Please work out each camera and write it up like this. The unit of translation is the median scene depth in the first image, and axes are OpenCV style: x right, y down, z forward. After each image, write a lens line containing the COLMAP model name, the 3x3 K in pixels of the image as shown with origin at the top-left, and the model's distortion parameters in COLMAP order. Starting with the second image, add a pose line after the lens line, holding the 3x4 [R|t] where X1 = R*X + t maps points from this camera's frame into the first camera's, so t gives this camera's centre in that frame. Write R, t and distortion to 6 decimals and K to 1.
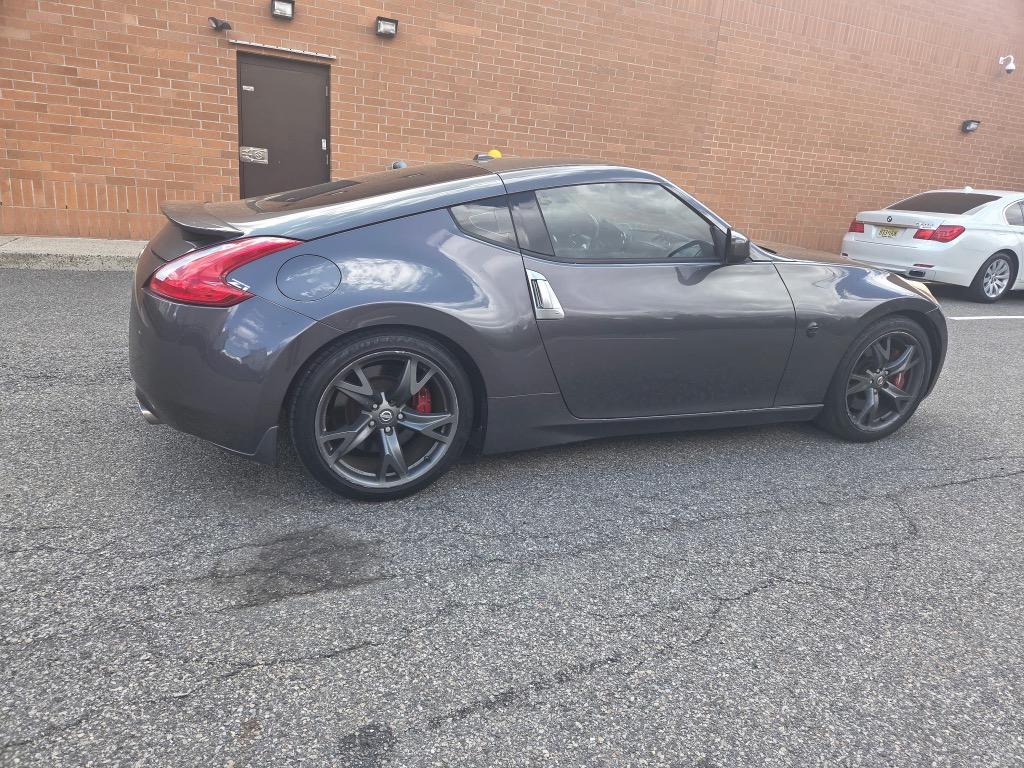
lens RADIAL K [[681.8, 0, 514.8], [0, 681.8, 393.3], [0, 0, 1]] dist [0.075181, -0.059081]
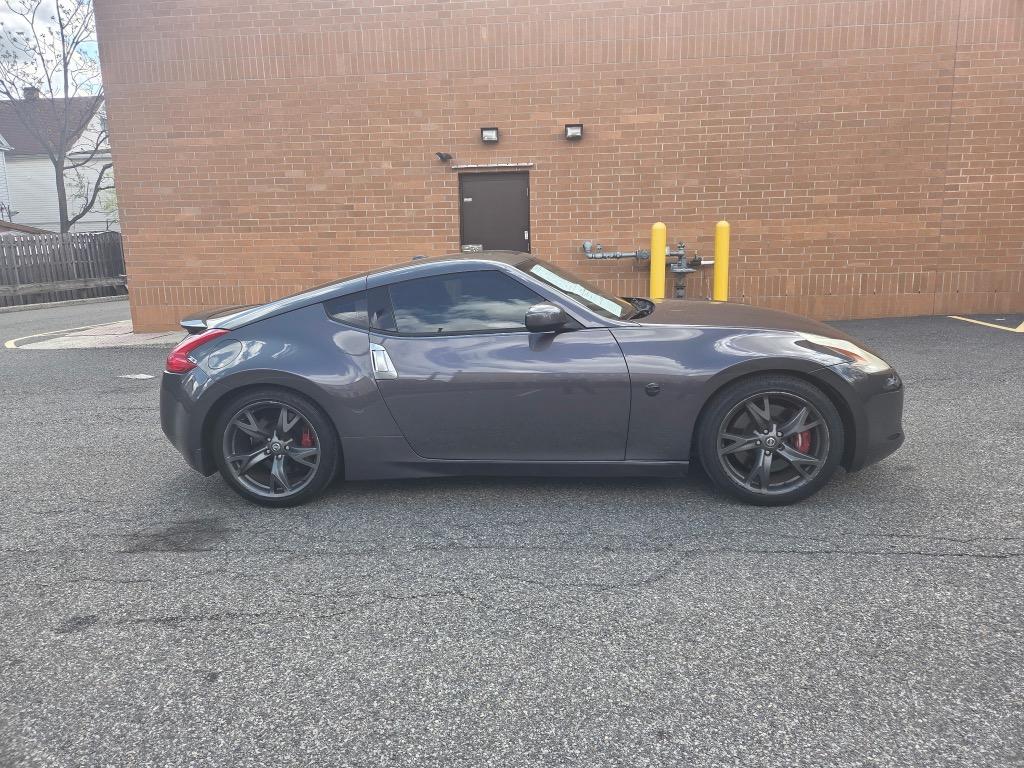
lens RADIAL K [[677.5, 0, 510.0], [0, 677.5, 391.0], [0, 0, 1]] dist [0.058855, -0.034785]
pose [[0.874290, 0.003814, -0.485388, 0.295235], [-0.048719, 0.995609, -0.079930, 0.002198], [0.482952, 0.093530, 0.870637, -0.007957]]
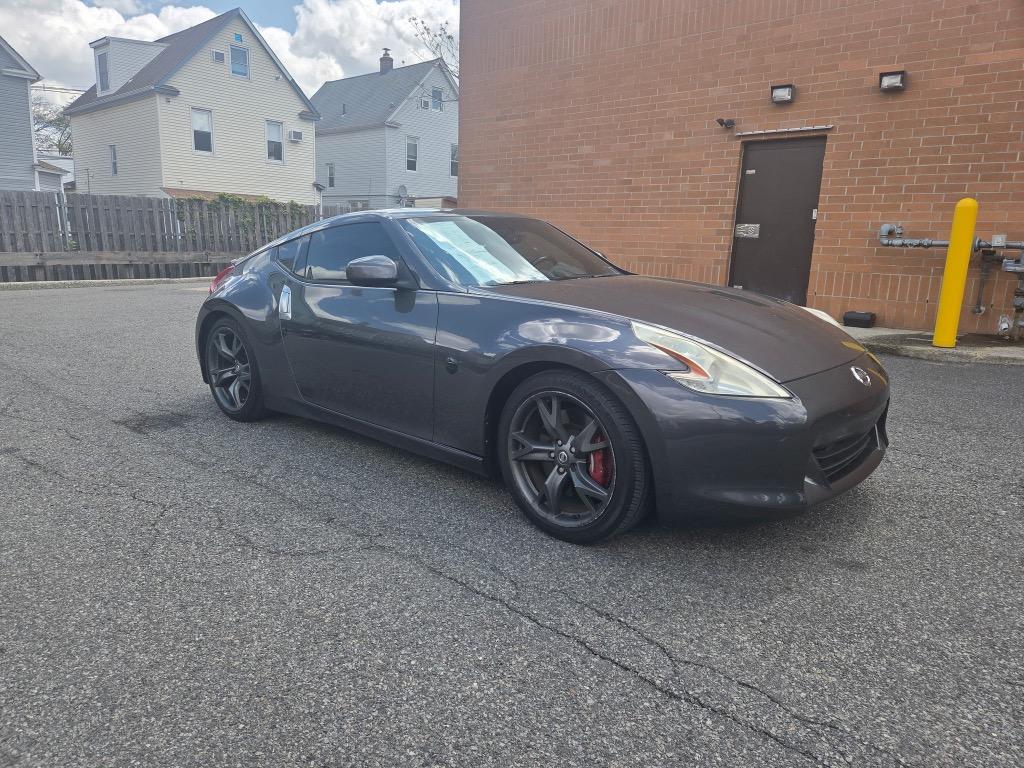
lens RADIAL K [[681.8, 0, 508.6], [0, 681.8, 392.3], [0, 0, 1]] dist [0.075181, -0.059081]
pose [[0.417466, 0.140663, -0.897739, 0.508131], [-0.252685, 0.966951, 0.034005, -0.042373], [0.872853, 0.212649, 0.439213, 0.265521]]
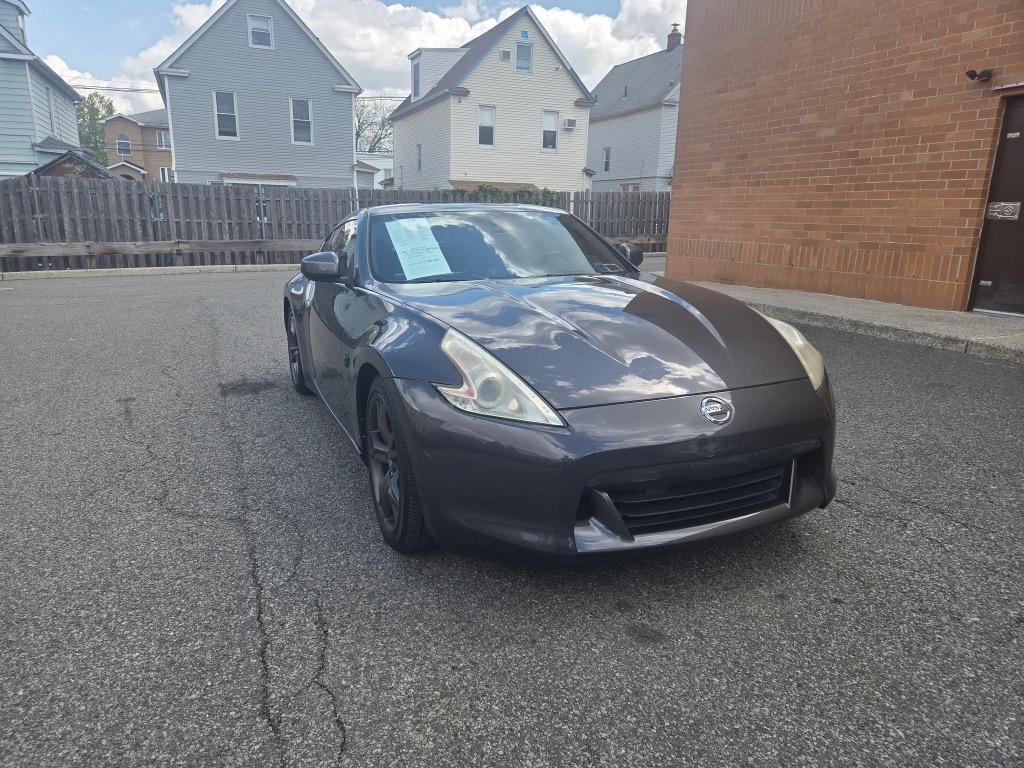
lens RADIAL K [[681.8, 0, 501.4], [0, 681.8, 392.2], [0, 0, 1]] dist [0.075181, -0.059081]
pose [[-0.004648, 0.183329, -0.983041, 0.542301], [-0.295121, 0.939013, 0.176514, -0.110999], [0.955448, 0.290937, 0.049740, 0.461774]]
